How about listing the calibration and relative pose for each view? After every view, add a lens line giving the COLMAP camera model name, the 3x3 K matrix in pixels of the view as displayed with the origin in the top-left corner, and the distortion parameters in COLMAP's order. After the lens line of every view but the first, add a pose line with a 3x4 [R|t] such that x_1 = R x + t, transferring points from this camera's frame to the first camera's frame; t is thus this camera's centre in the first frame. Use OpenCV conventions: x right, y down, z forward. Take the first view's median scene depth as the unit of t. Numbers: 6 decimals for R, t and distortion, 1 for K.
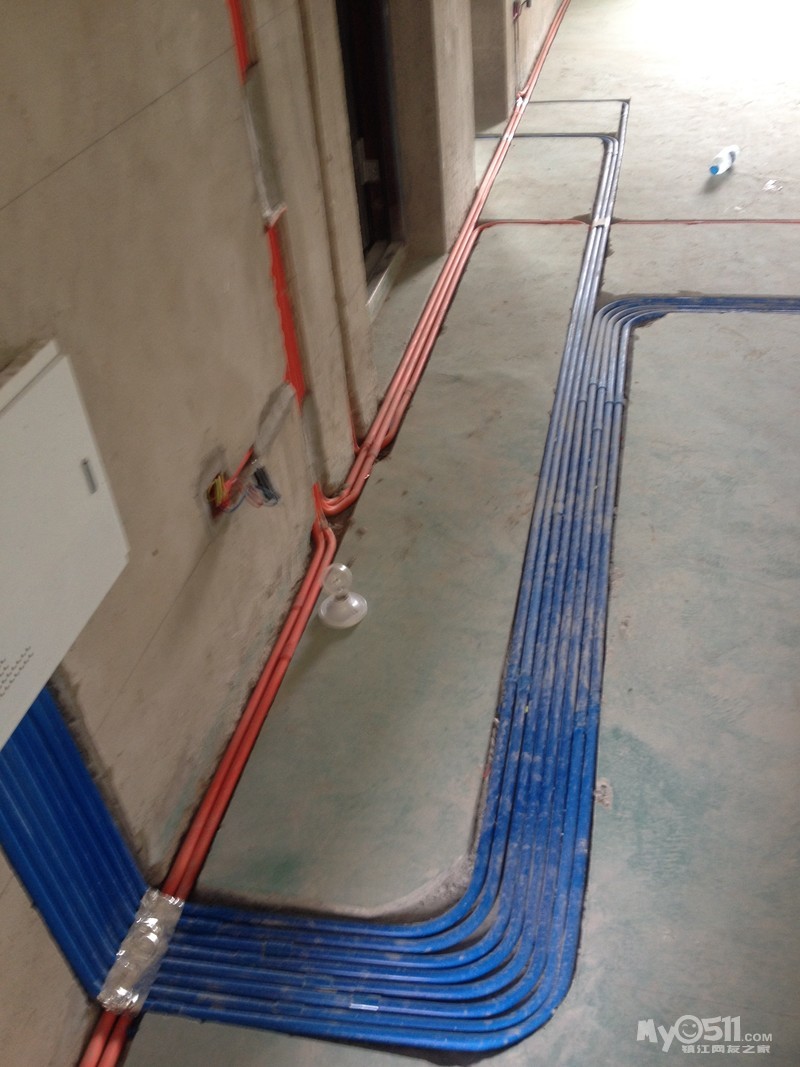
lens RADIAL K [[1075.9, 0, 400.0], [0, 1075.9, 533.5], [0, 0, 1]] dist [0.016892, -0.025303]
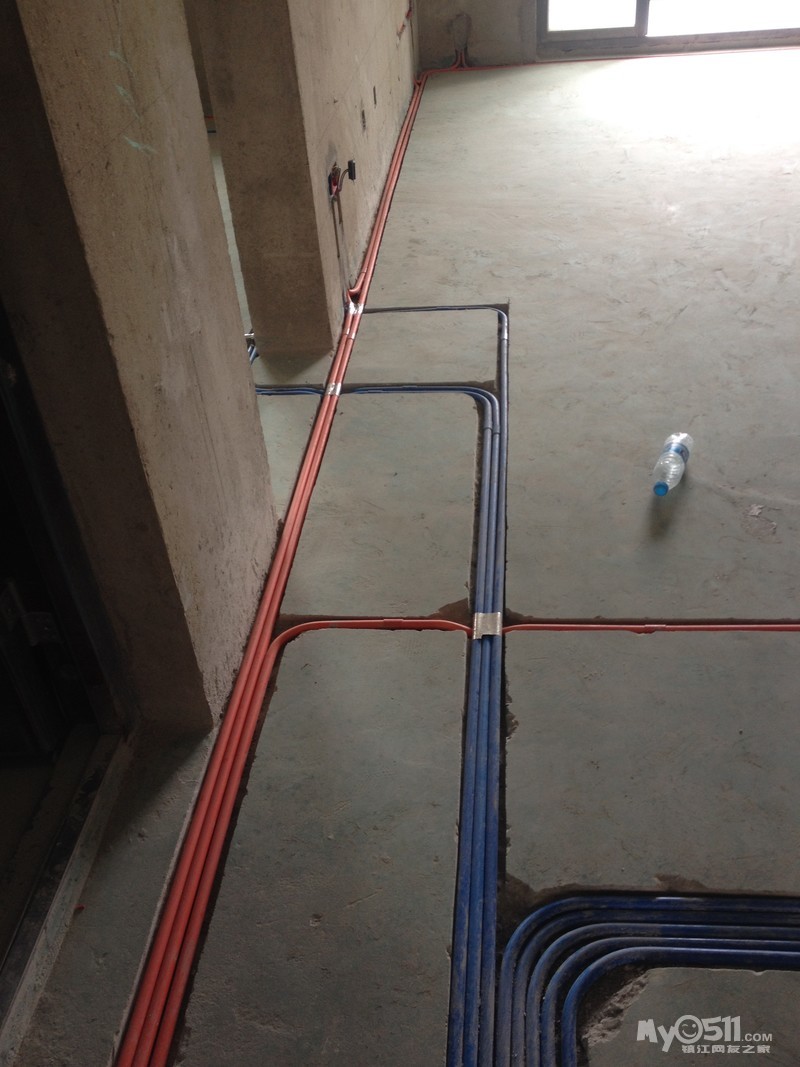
lens RADIAL K [[1017.2, 0, 399.4], [0, 1017.2, 537.4], [0, 0, 1]] dist [0.148914, -0.351804]
pose [[0.992568, -0.067818, 0.101042, 0.071573], [0.067651, 0.997696, 0.005075, -0.280229], [-0.101154, 0.001798, 0.994869, 0.377046]]
